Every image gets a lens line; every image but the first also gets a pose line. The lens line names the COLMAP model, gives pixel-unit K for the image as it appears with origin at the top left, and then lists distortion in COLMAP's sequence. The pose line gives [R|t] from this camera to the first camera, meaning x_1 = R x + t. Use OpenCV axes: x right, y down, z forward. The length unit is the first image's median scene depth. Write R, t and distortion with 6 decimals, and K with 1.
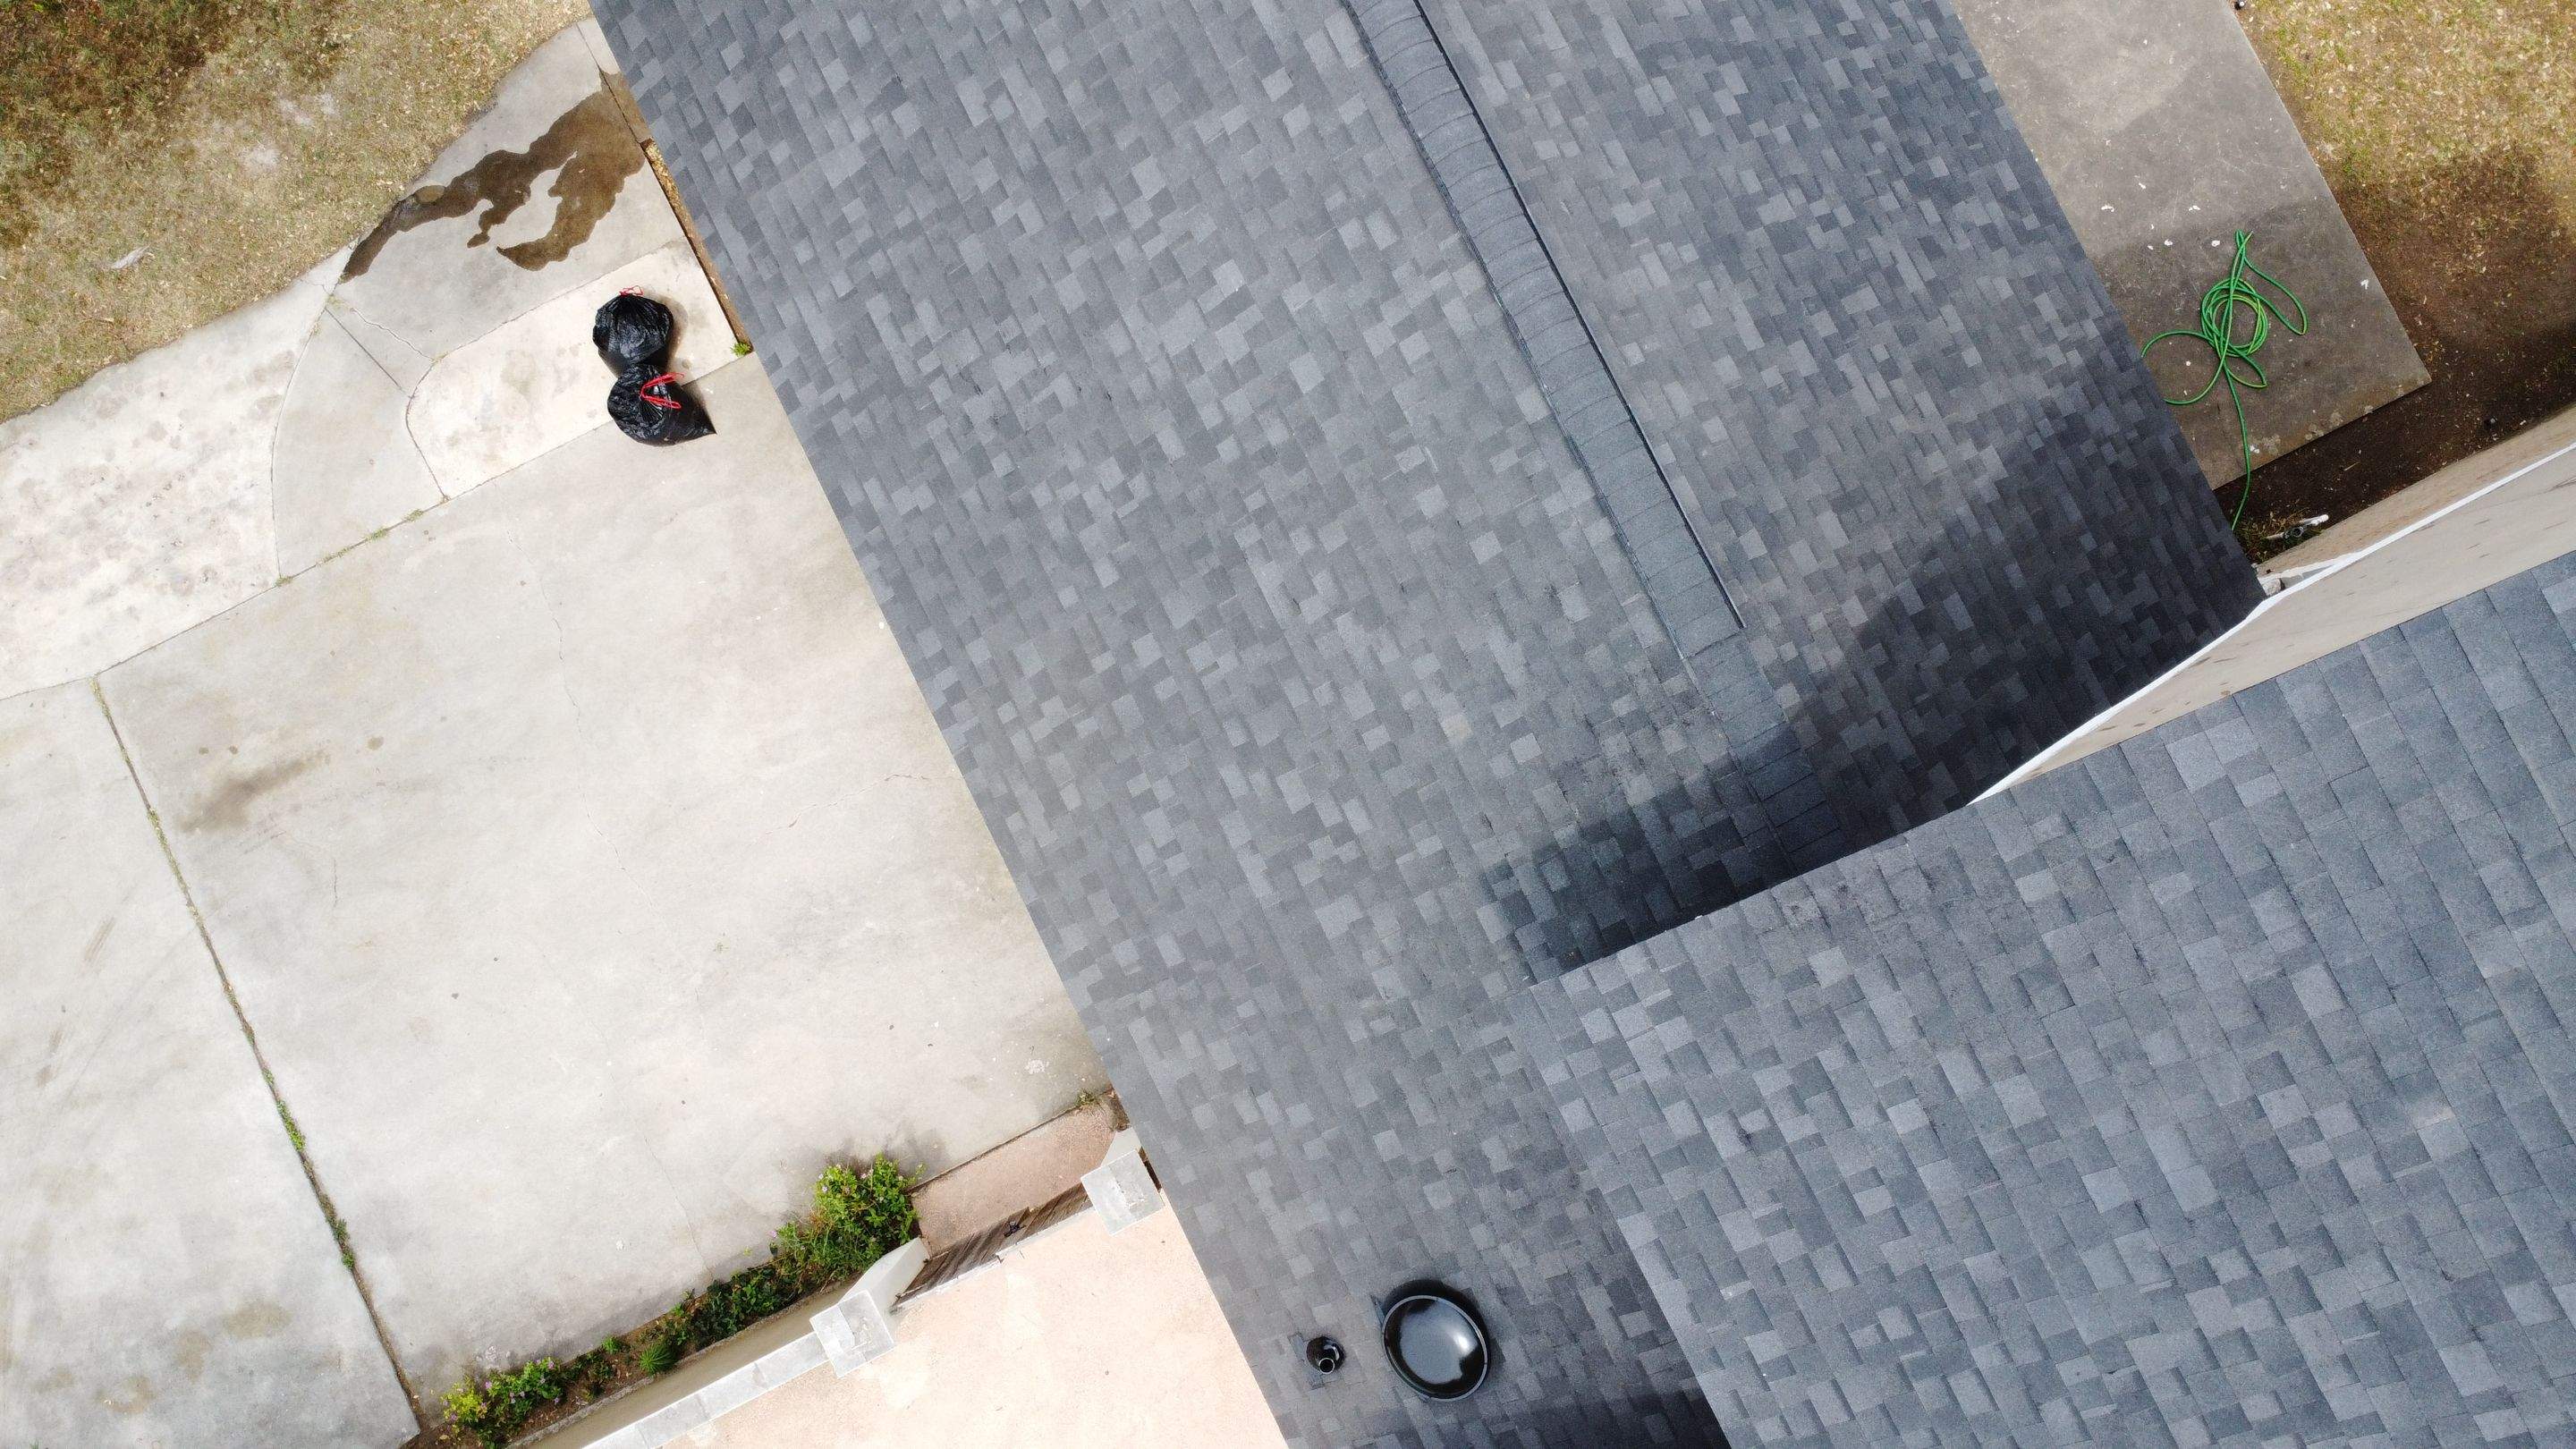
lens RADIAL K [[1875.7, 0, 1279.8], [0, 1875.7, 702.1], [0, 0, 1]] dist [-0.017219, -0.028580]
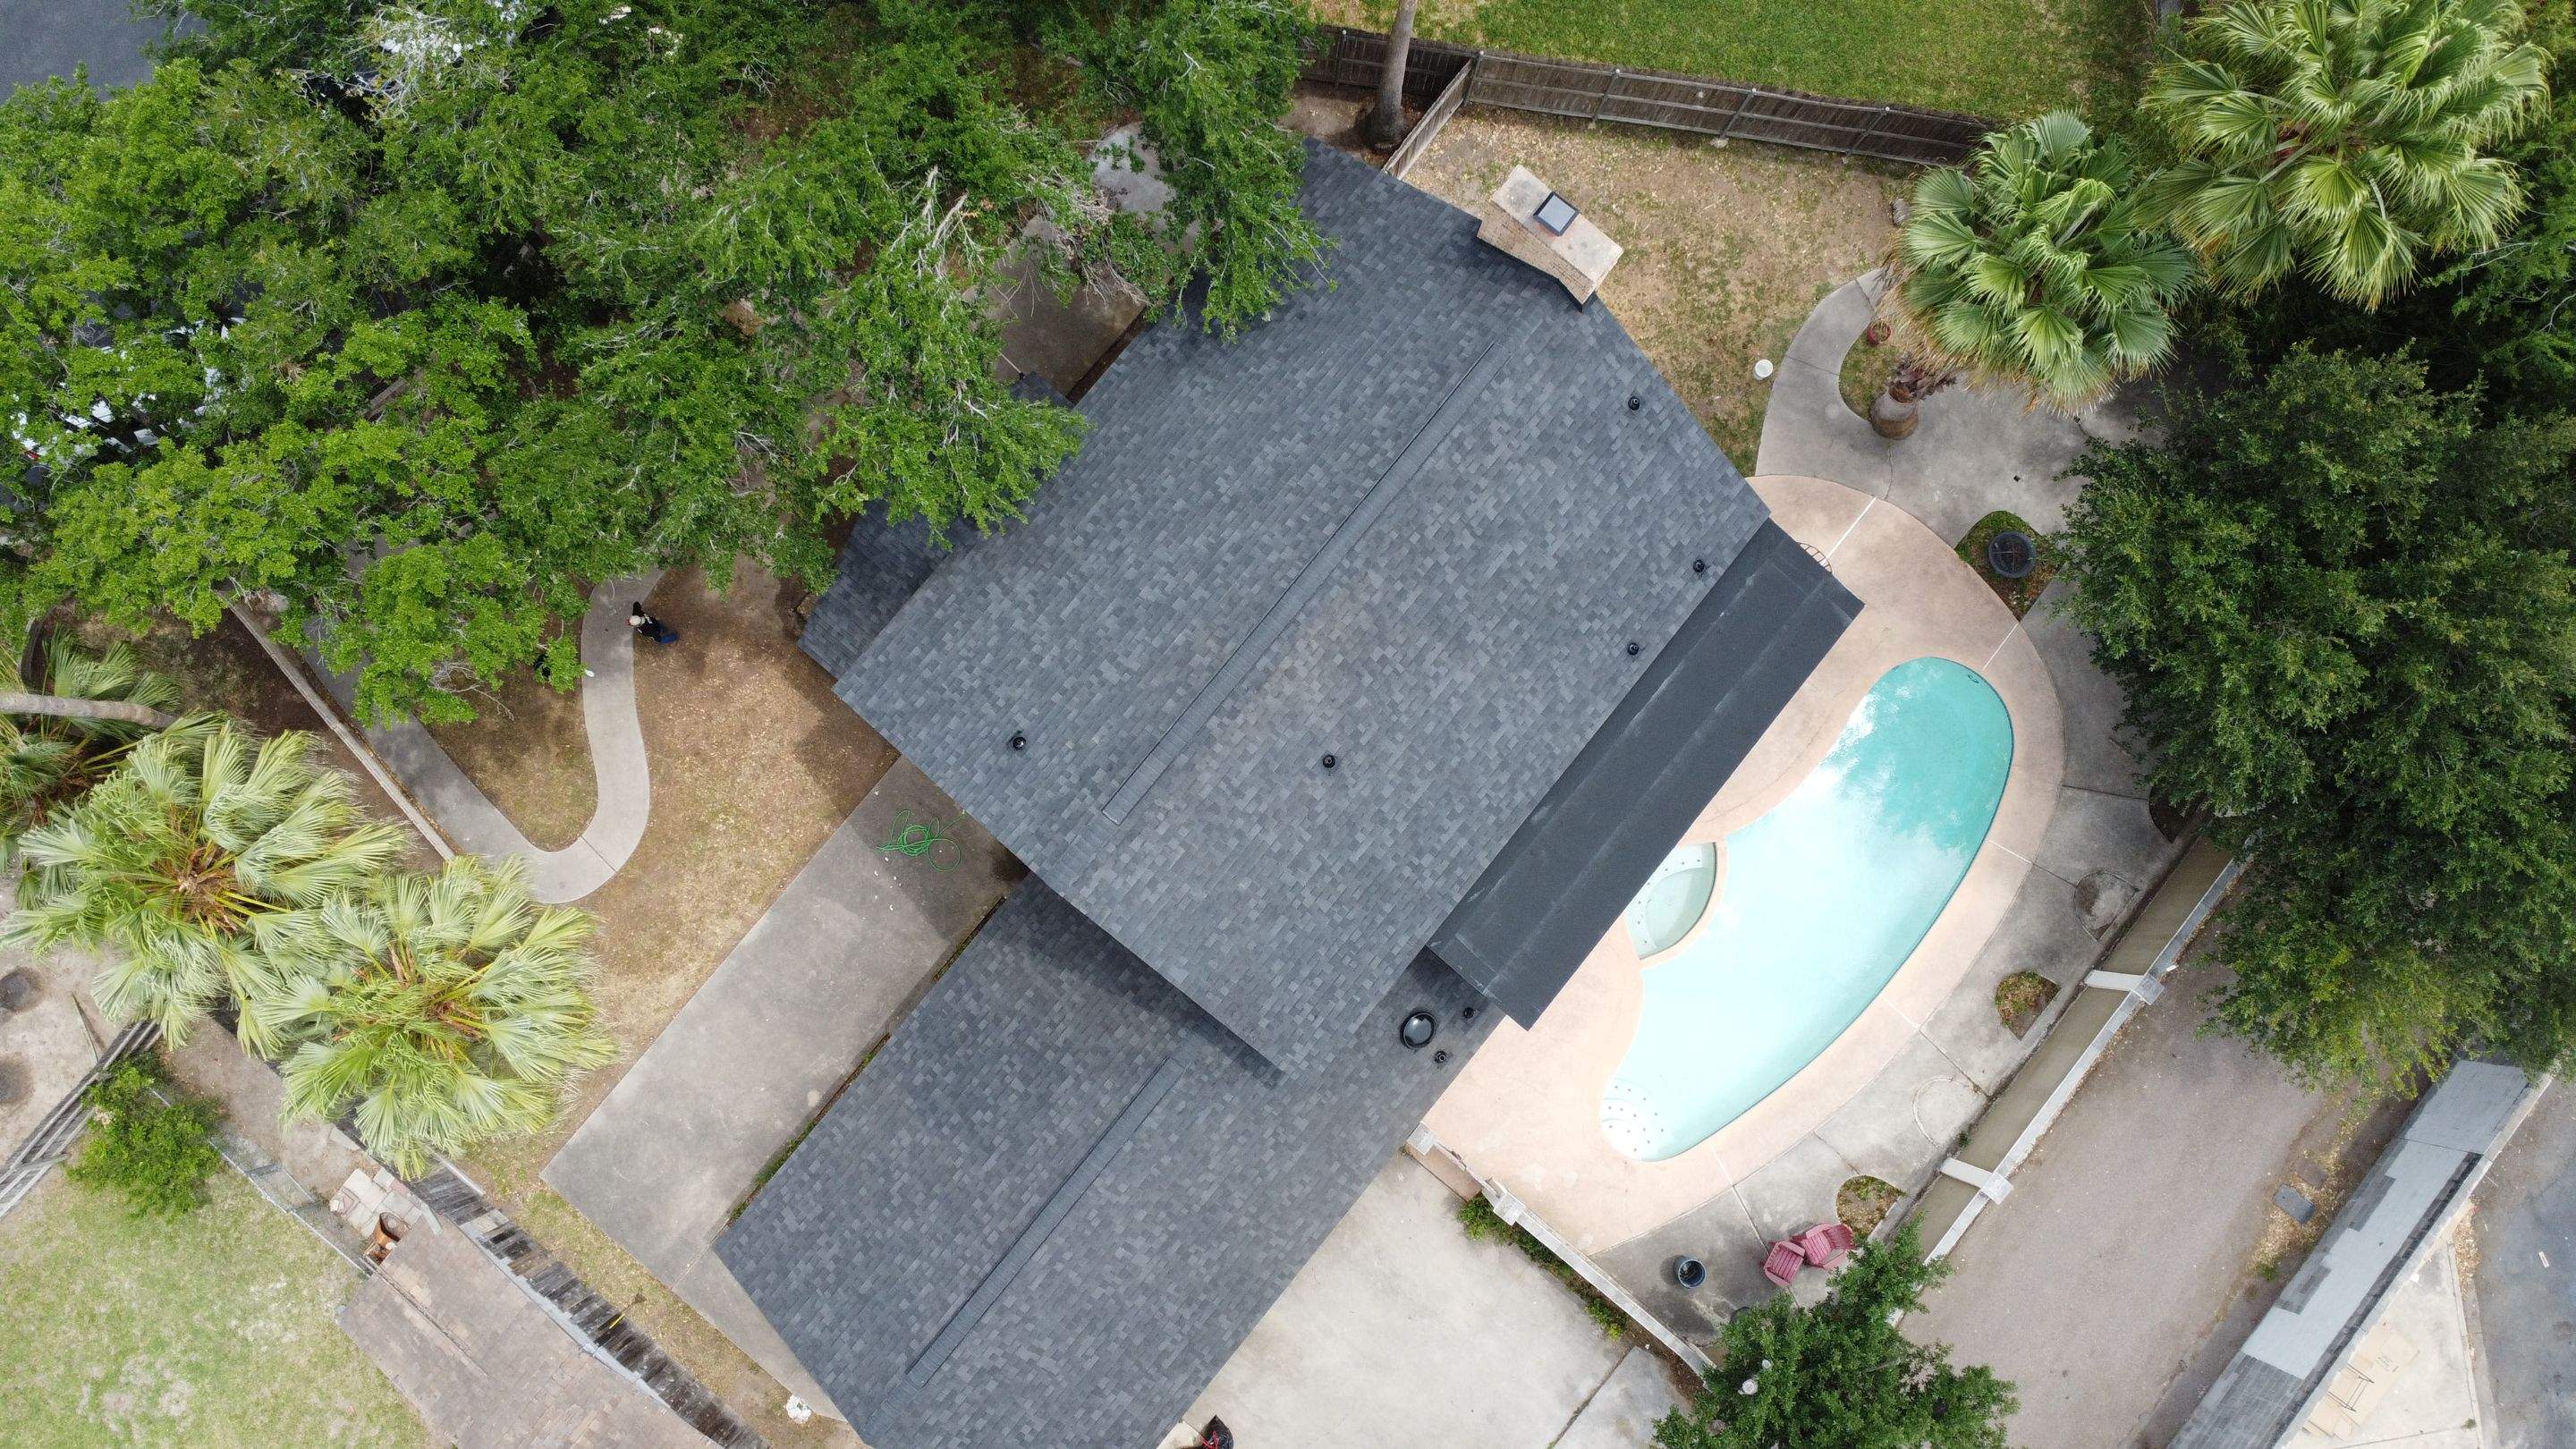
lens RADIAL K [[1875.7, 0, 1279.8], [0, 1875.7, 702.1], [0, 0, 1]] dist [-0.017219, -0.028580]
pose [[-0.402986, -0.912996, 0.063558, 0.456323], [0.908665, -0.390852, 0.146845, -0.088777], [-0.109227, 0.116930, 0.987115, -1.953288]]
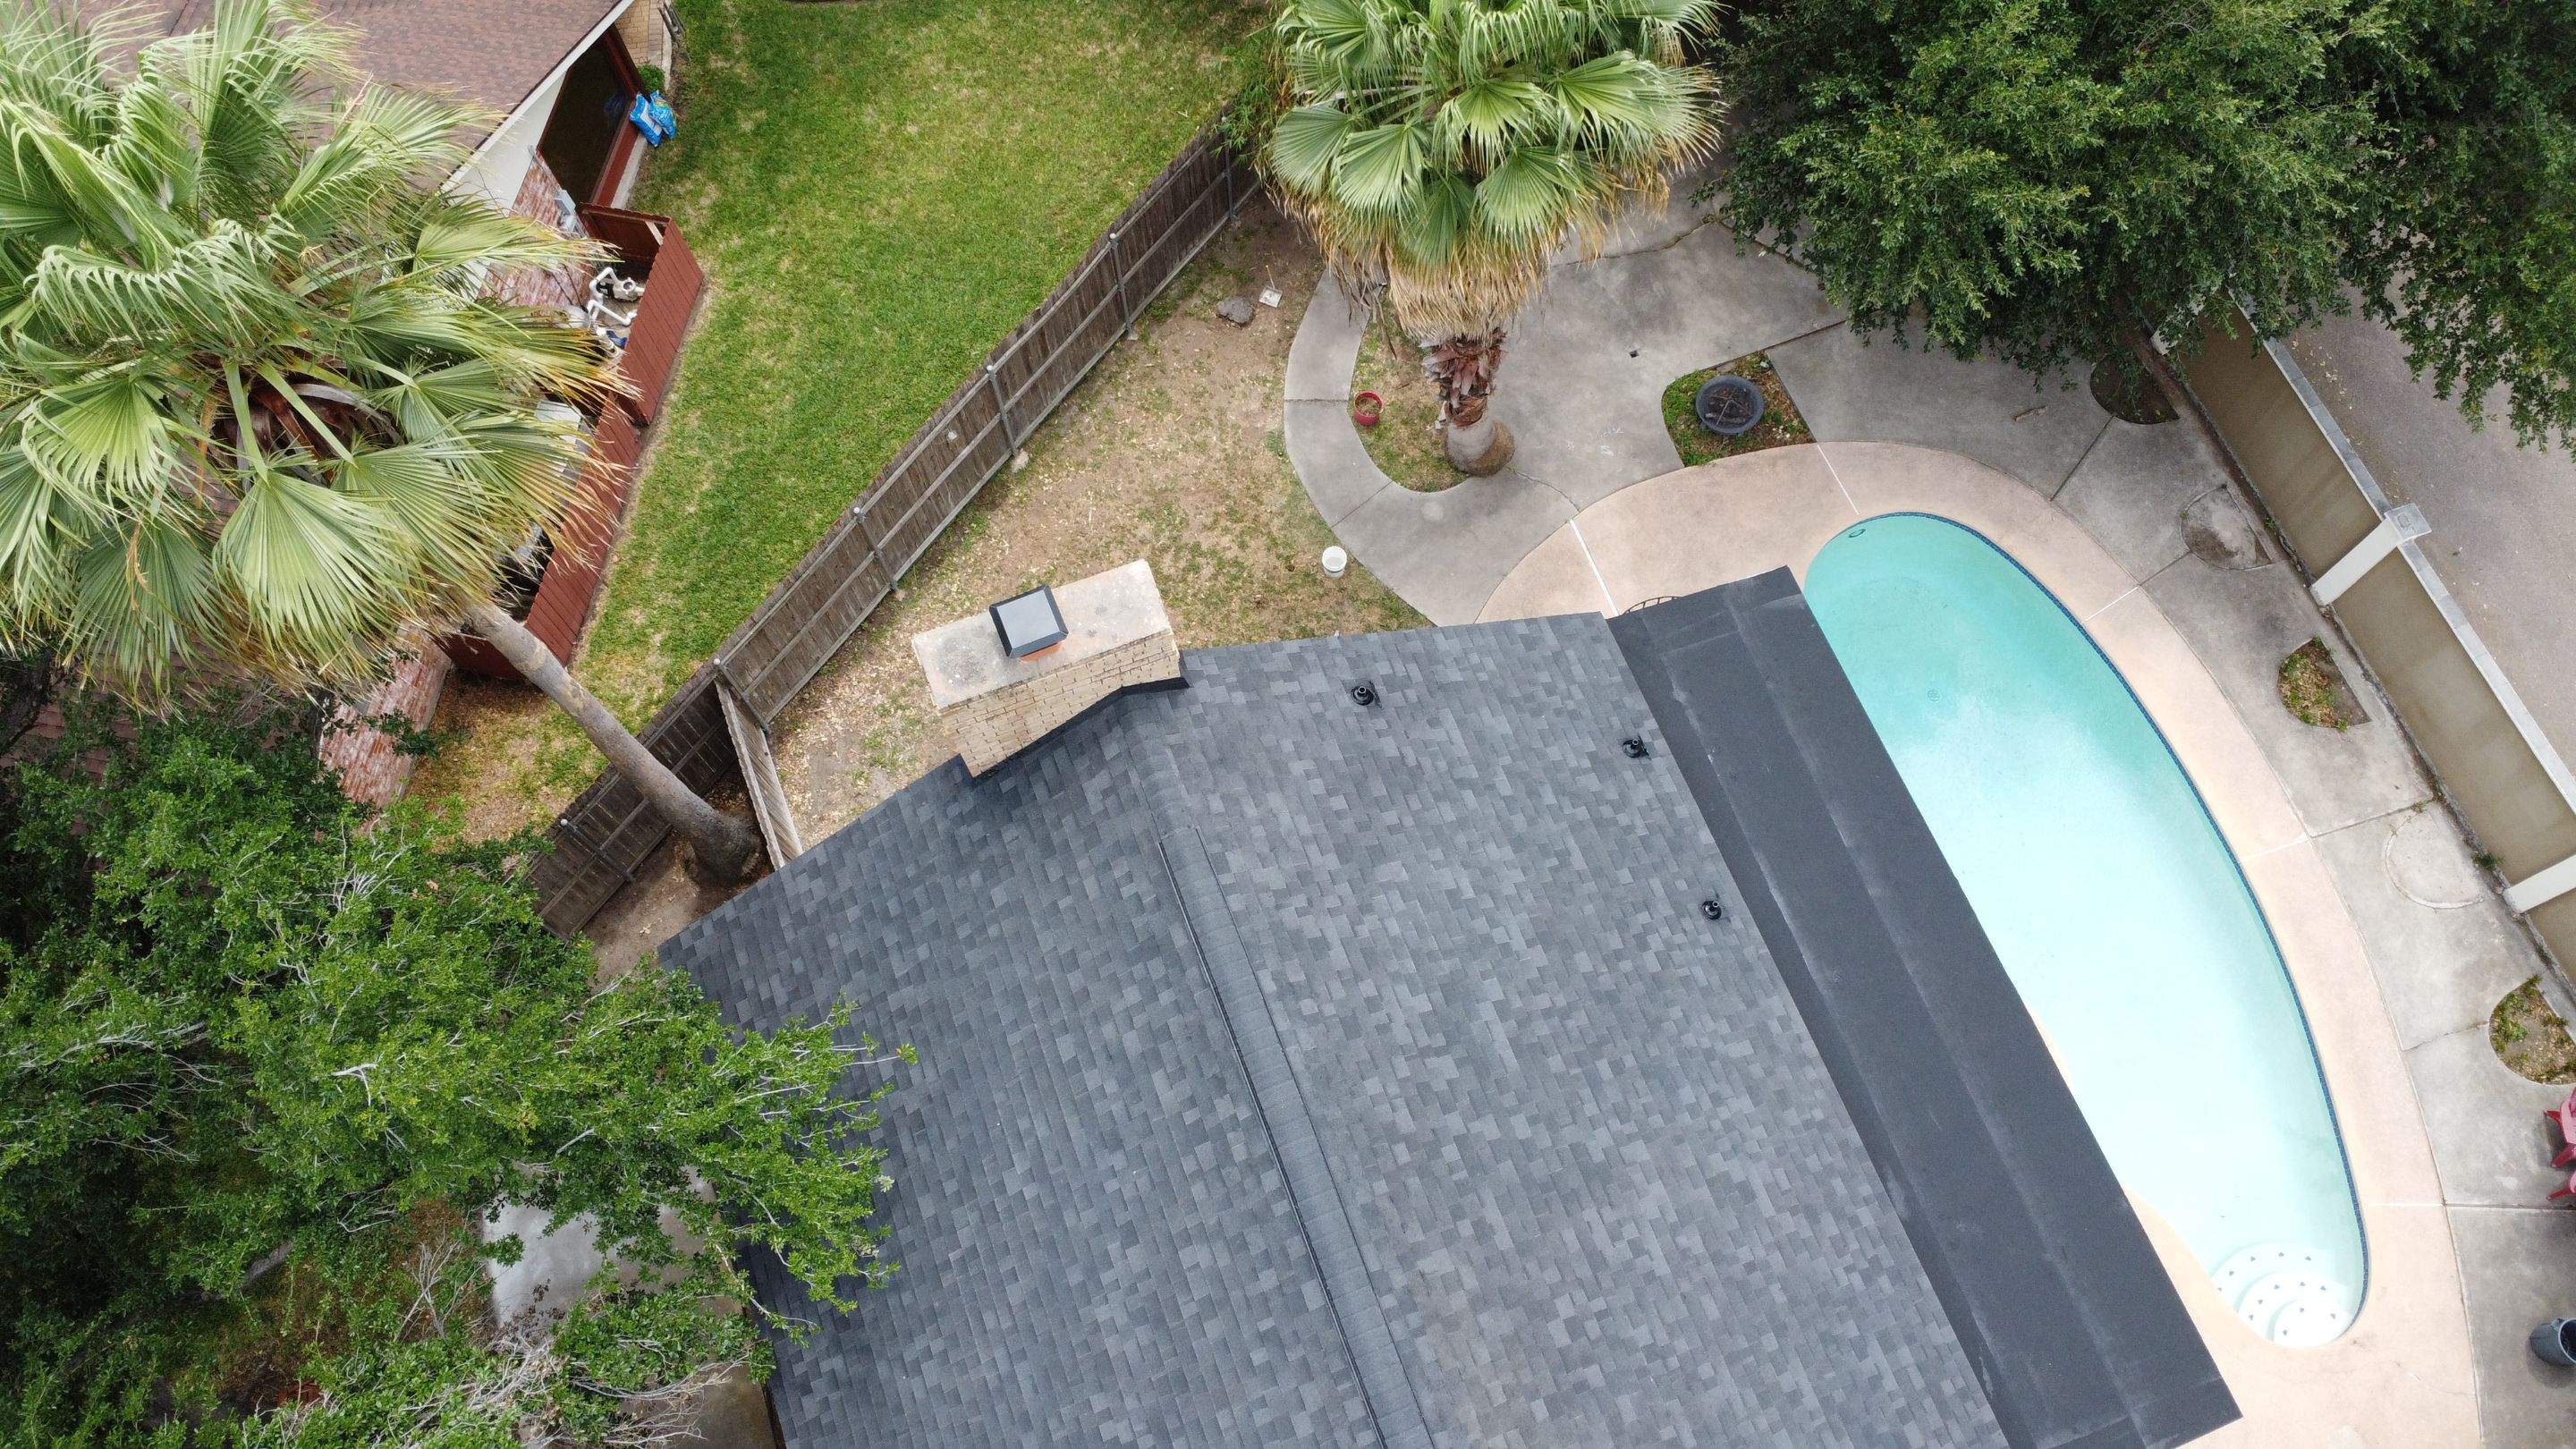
lens RADIAL K [[1872.2, 0, 1280.2], [0, 1872.2, 700.6], [0, 0, 1]] dist [-0.015070, -0.022655]
pose [[-0.994403, -0.093562, 0.049078, 0.804723], [0.105632, -0.889482, 0.444594, 0.230244], [0.002057, 0.447290, 0.894387, -0.799831]]
